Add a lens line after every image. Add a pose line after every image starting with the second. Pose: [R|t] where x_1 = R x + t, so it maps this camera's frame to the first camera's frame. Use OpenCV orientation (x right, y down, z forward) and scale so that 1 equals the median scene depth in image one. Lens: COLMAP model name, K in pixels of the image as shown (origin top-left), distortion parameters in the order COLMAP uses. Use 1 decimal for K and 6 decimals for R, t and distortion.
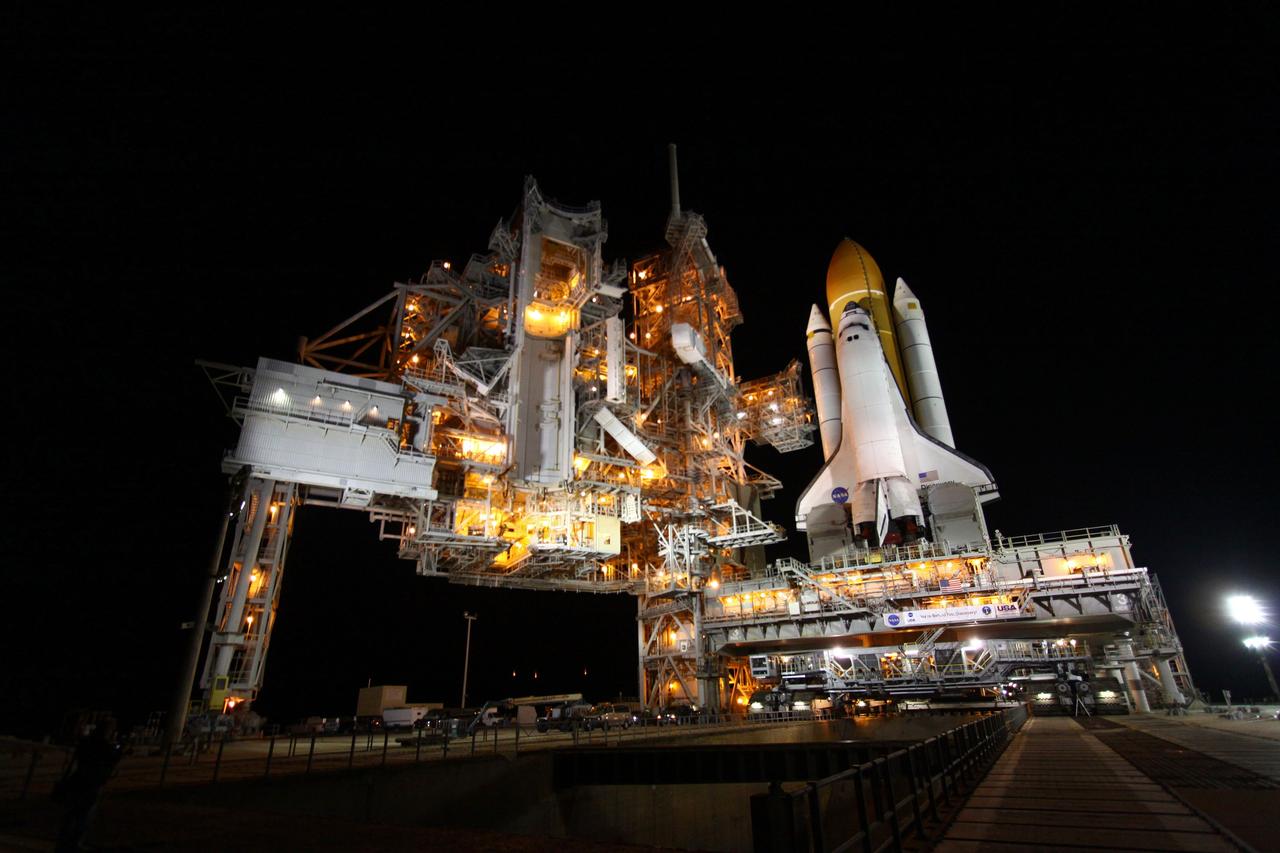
lens RADIAL K [[639.6, 0, 640.0], [0, 639.6, 427.3], [0, 0, 1]] dist [-0.010819, 0.001214]
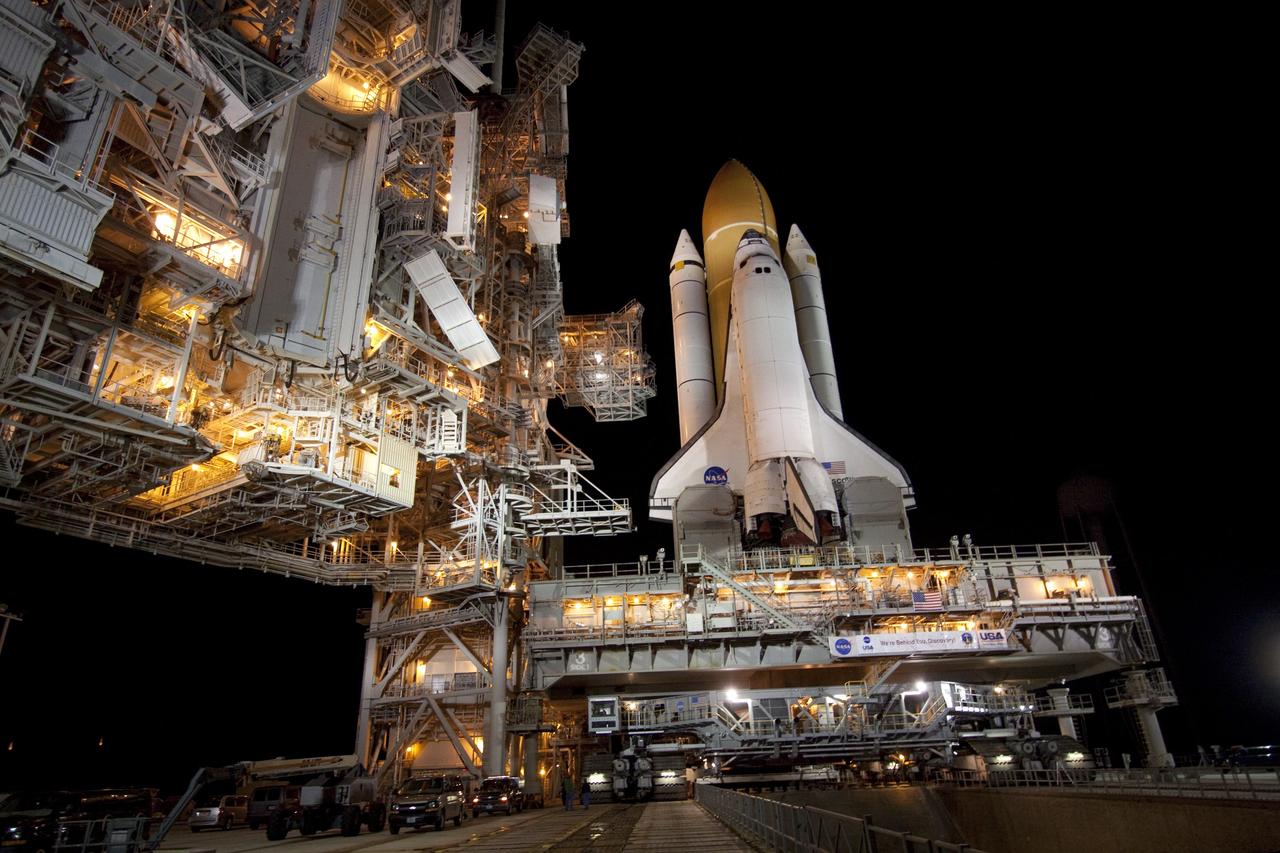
lens RADIAL K [[769.9, 0, 639.4], [0, 769.9, 423.0], [0, 0, 1]] dist [-0.008975, 0.009491]
pose [[0.878683, 0.189064, 0.438373, -0.169547], [-0.175409, 0.981869, -0.071872, 0.140642], [-0.444013, -0.013742, 0.895915, 0.310202]]
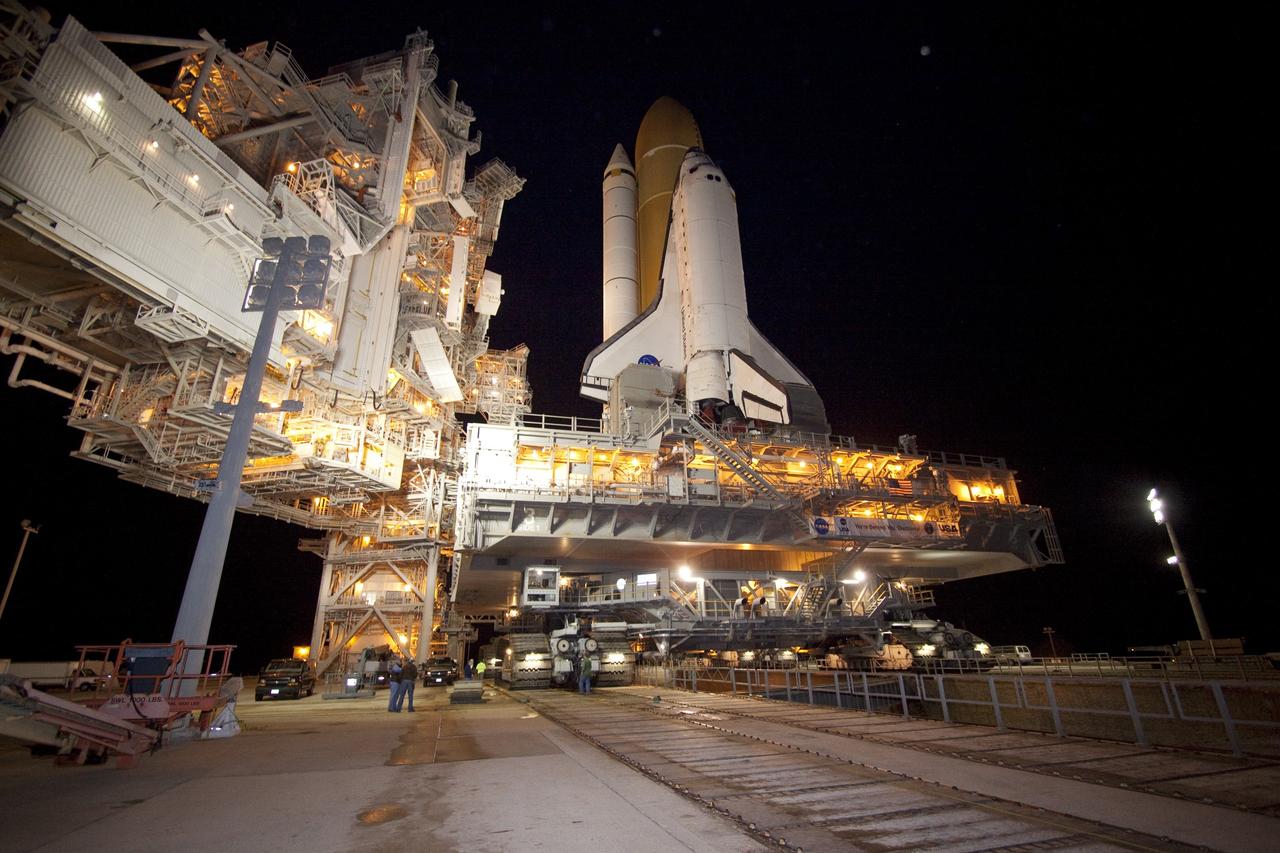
lens RADIAL K [[585.3, 0, 638.7], [0, 585.3, 420.2], [0, 0, 1]] dist [-0.004304, -0.000501]
pose [[0.677680, 0.282985, 0.678726, -0.133833], [-0.289116, 0.951192, -0.107914, 0.270672], [-0.676137, -0.123100, 0.726420, 0.605104]]
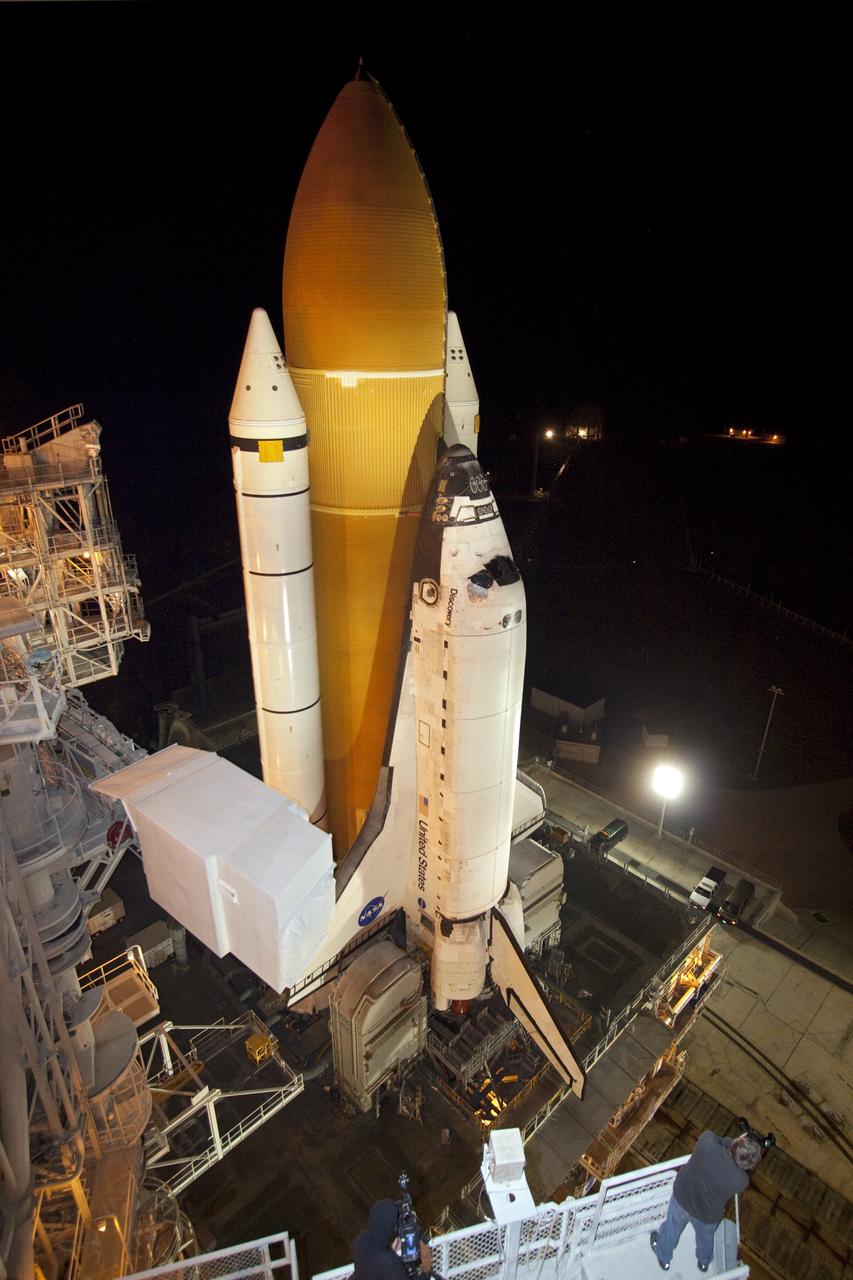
lens RADIAL K [[727.6, 0, 418.5], [0, 727.6, 650.6], [0, 0, 1]] dist [0.000276, 0.012392]
pose [[0.280139, -0.379019, 0.881967, -0.092891], [-0.398104, 0.790155, 0.466013, -0.357838], [-0.873519, -0.481663, 0.070464, 1.170322]]
